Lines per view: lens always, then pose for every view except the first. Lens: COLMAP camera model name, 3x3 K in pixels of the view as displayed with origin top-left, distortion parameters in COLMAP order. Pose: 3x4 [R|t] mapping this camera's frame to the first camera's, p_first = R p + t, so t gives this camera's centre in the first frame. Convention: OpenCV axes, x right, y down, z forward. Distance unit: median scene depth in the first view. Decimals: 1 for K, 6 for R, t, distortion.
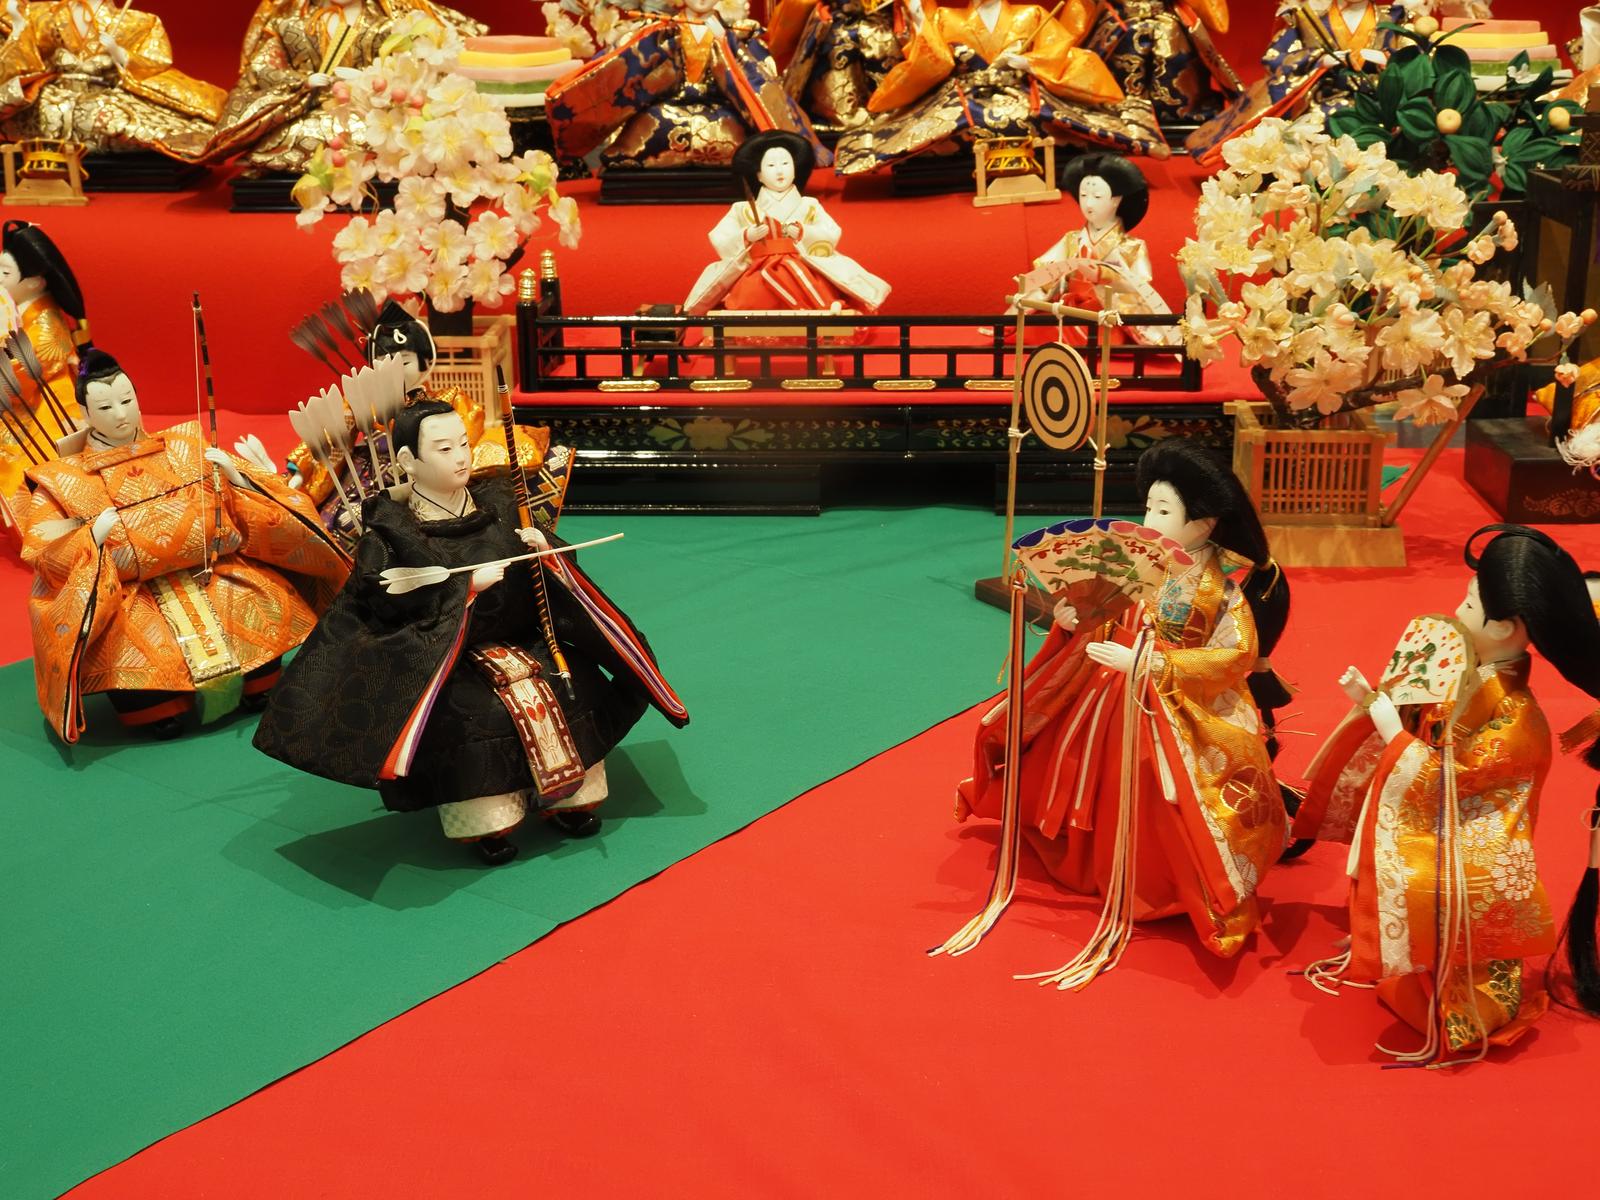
lens RADIAL K [[2152.6, 0, 804.0], [0, 2152.6, 600.1], [0, 0, 1]] dist [0.011163, 0.000000]
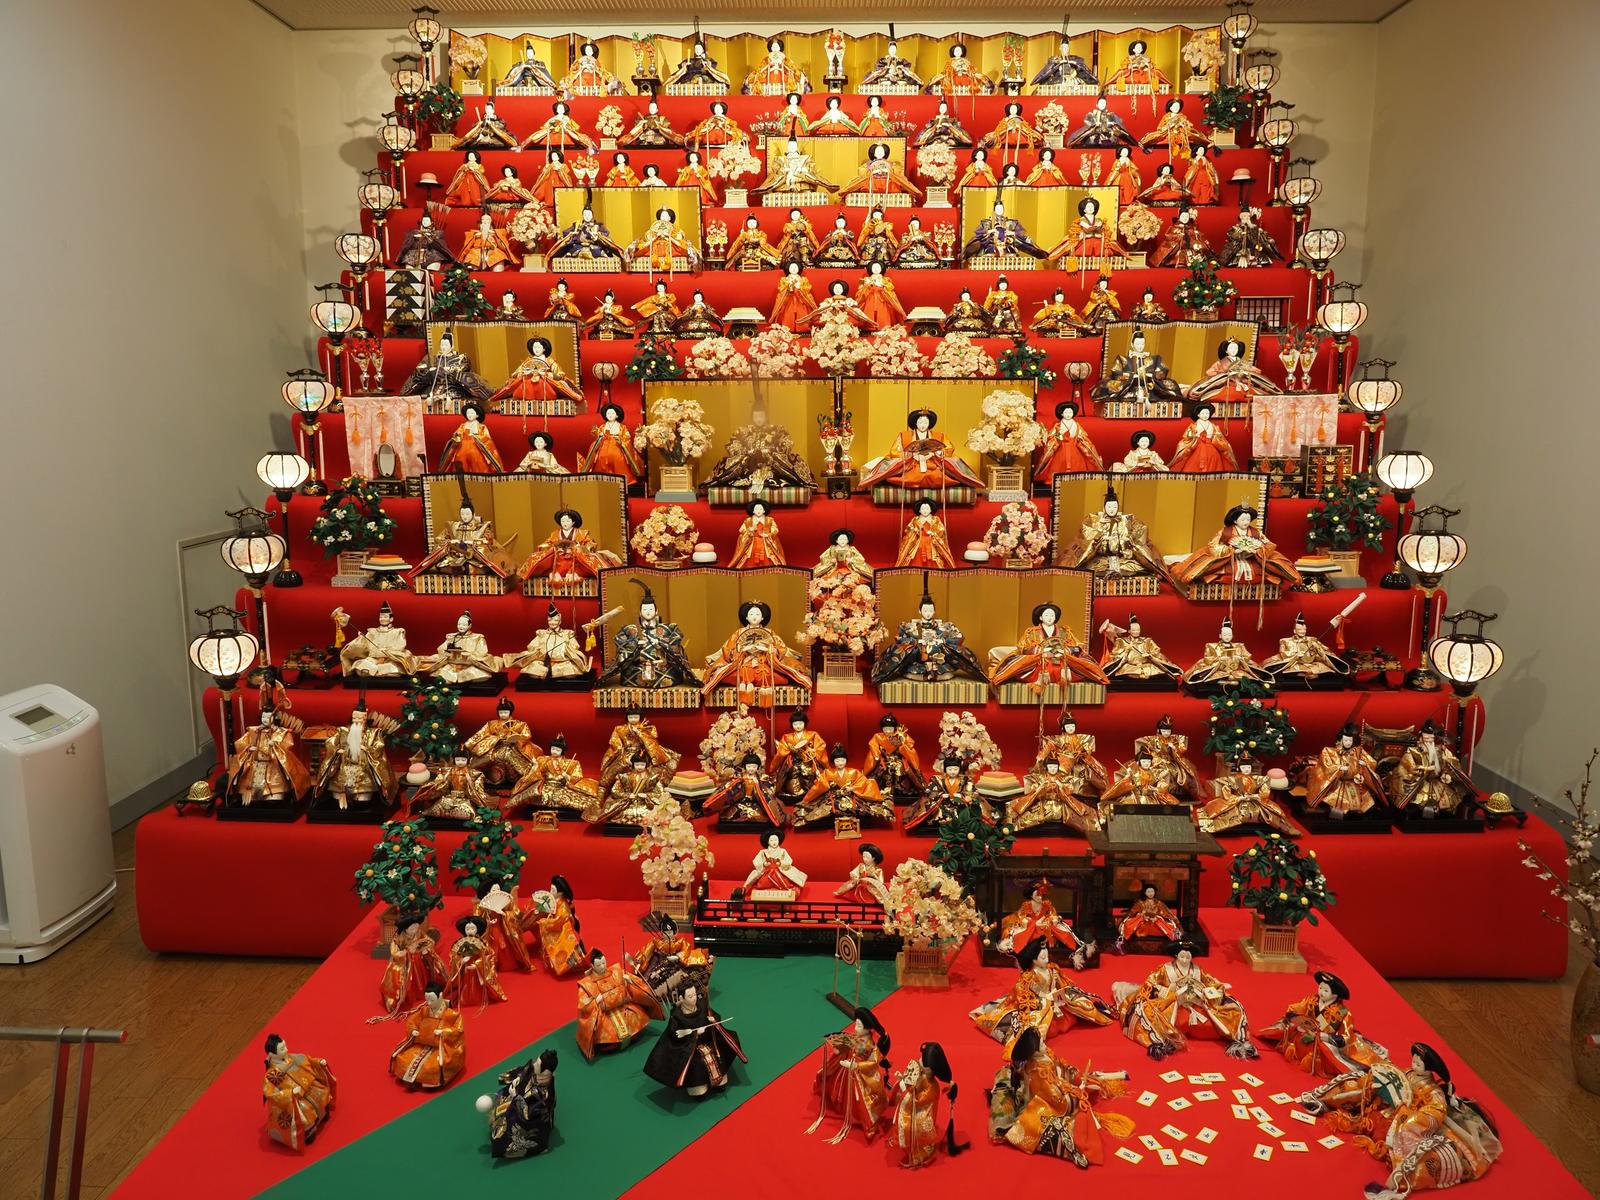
lens RADIAL K [[1154.6, 0, 793.1], [0, 1154.6, 594.1], [0, 0, 1]] dist [-0.000582, 0.004176]
pose [[0.999923, 0.012399, -0.000833, 0.017964], [-0.012404, 0.991624, -0.128562, -0.429290], [-0.000768, 0.128562, 0.991701, -1.011565]]
